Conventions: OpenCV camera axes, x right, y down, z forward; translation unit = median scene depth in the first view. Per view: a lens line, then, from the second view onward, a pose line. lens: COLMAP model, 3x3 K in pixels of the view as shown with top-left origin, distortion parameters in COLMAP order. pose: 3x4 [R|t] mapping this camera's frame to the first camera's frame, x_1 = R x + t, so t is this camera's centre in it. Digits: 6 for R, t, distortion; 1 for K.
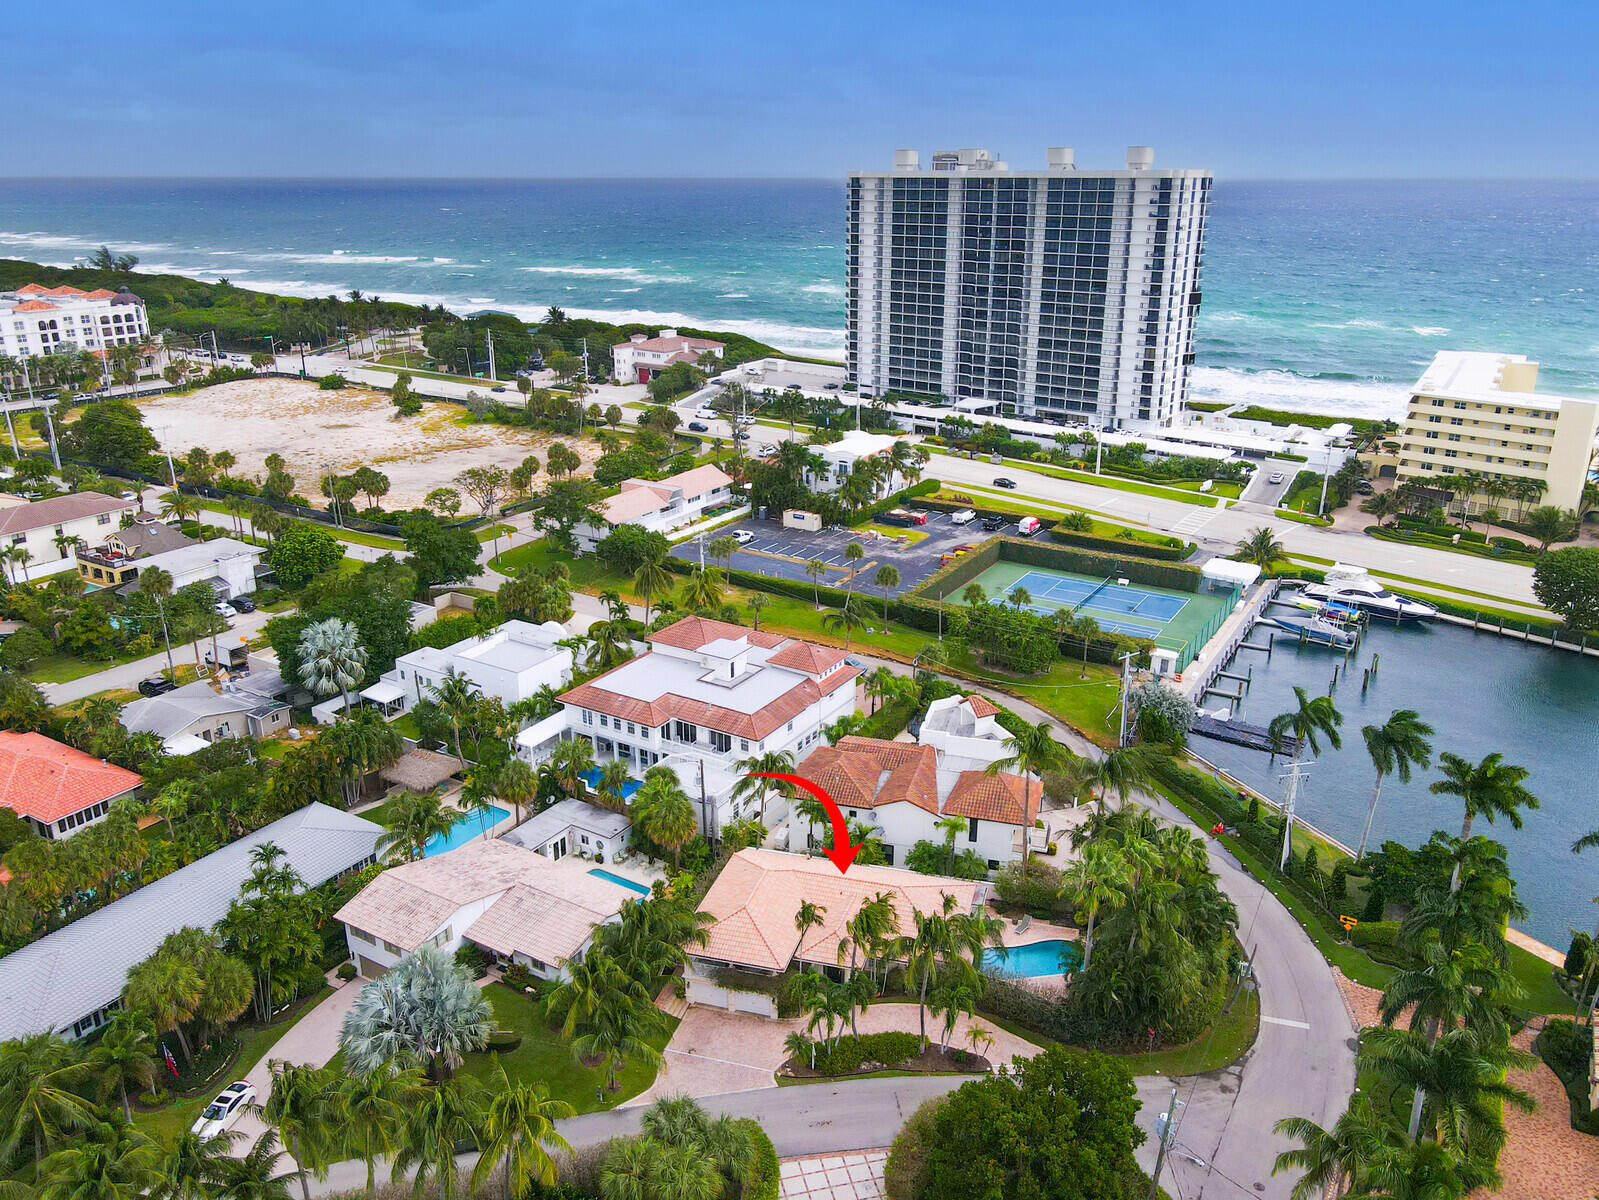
lens RADIAL K [[1228.5, 0, 804.6], [0, 1228.5, 600.7], [0, 0, 1]] dist [-0.012932, 0.075332]
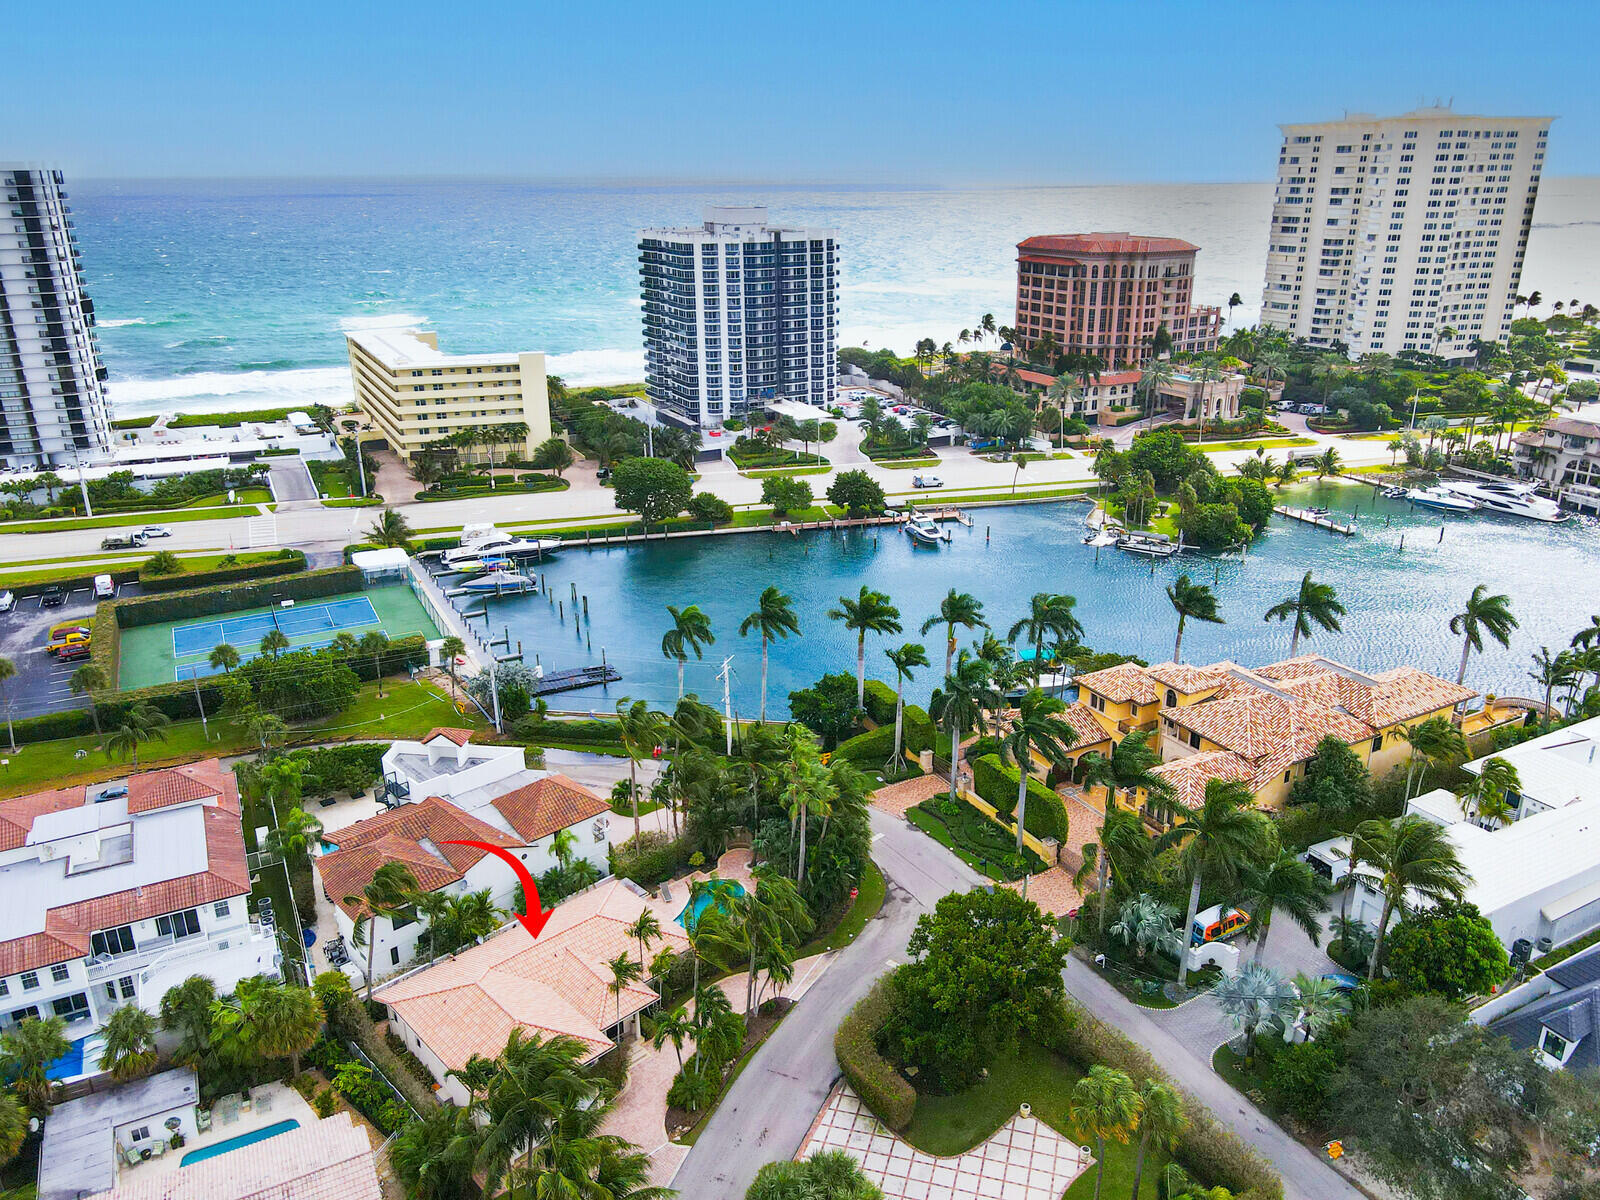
lens RADIAL K [[1194.6, 0, 800.0], [0, 1194.6, 600.0], [0, 0, 1]] dist [-0.003104, 0.059493]
pose [[0.512855, -0.302990, 0.803229, -0.259514], [0.297586, 0.940378, 0.164718, -0.050080], [-0.805247, 0.154553, 0.572443, 0.163295]]
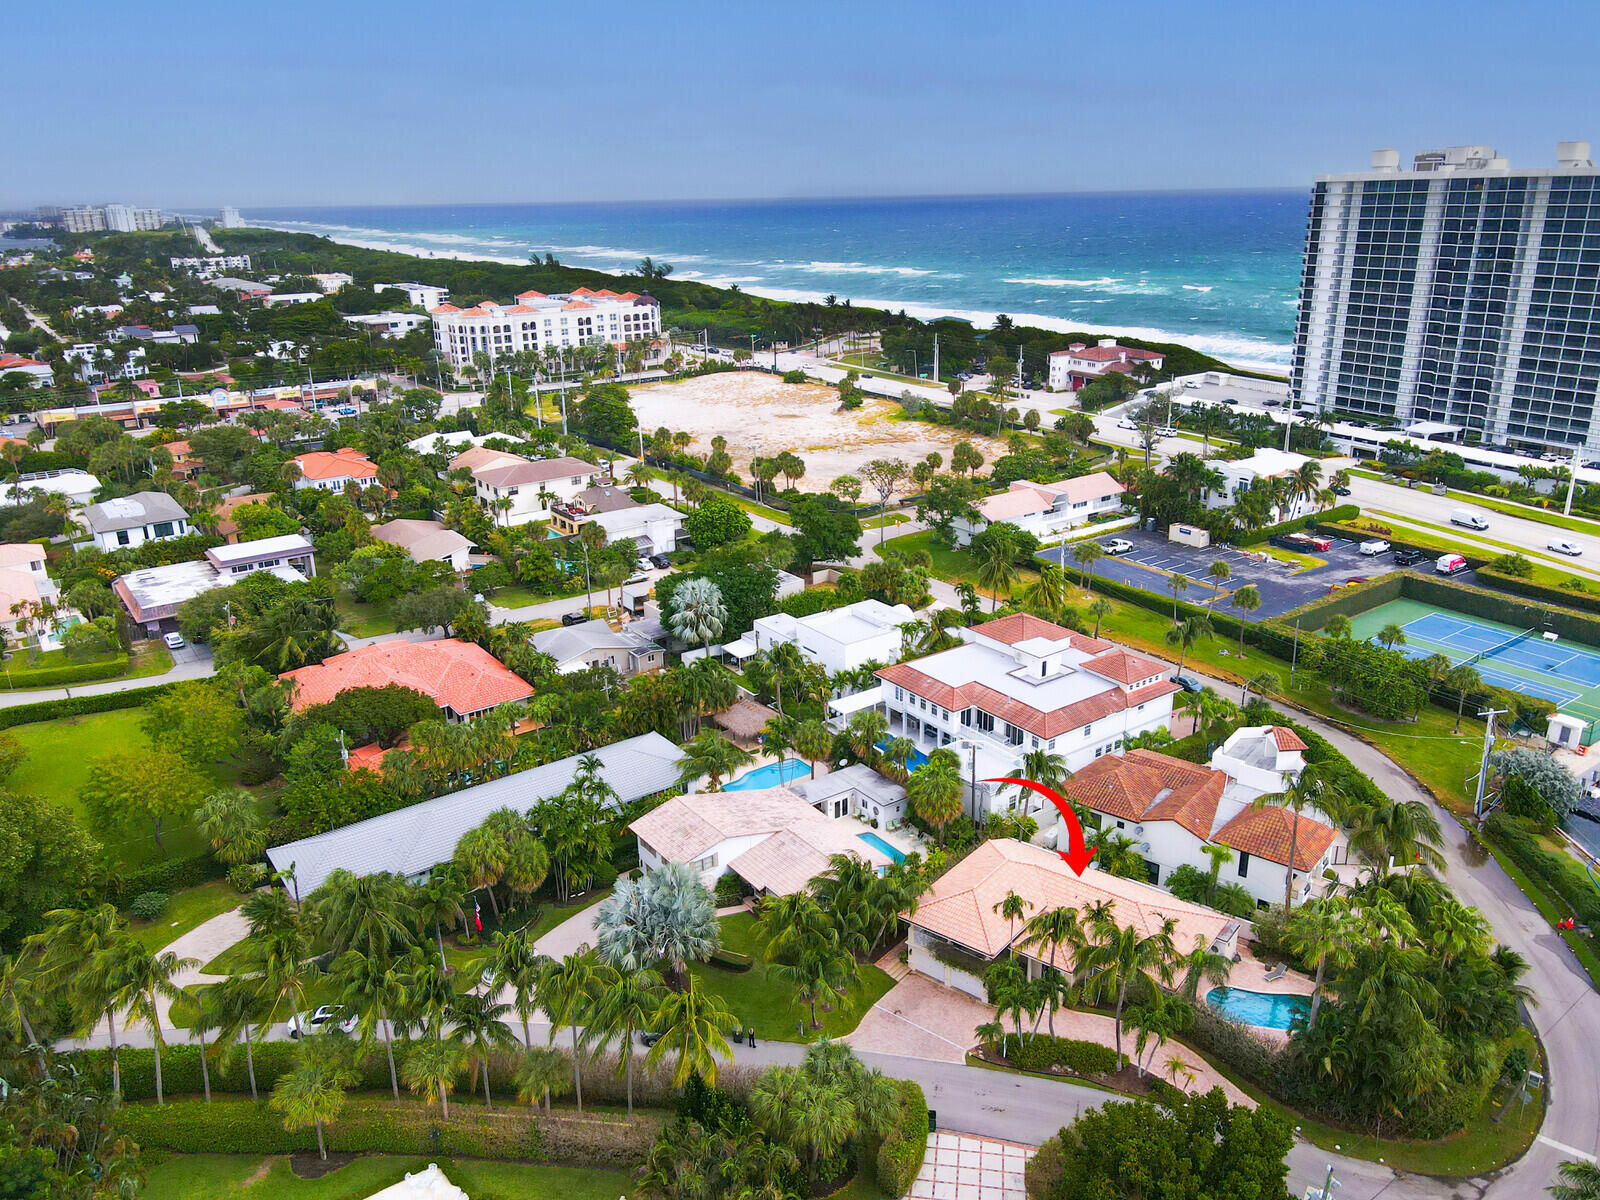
lens RADIAL K [[1194.6, 0, 800.0], [0, 1194.6, 600.0], [0, 0, 1]] dist [-0.003104, 0.059493]
pose [[0.921231, 0.111861, -0.372585, 0.081050], [-0.112865, 0.993425, 0.019192, 0.002640], [0.372283, 0.024372, 0.927799, 0.004909]]
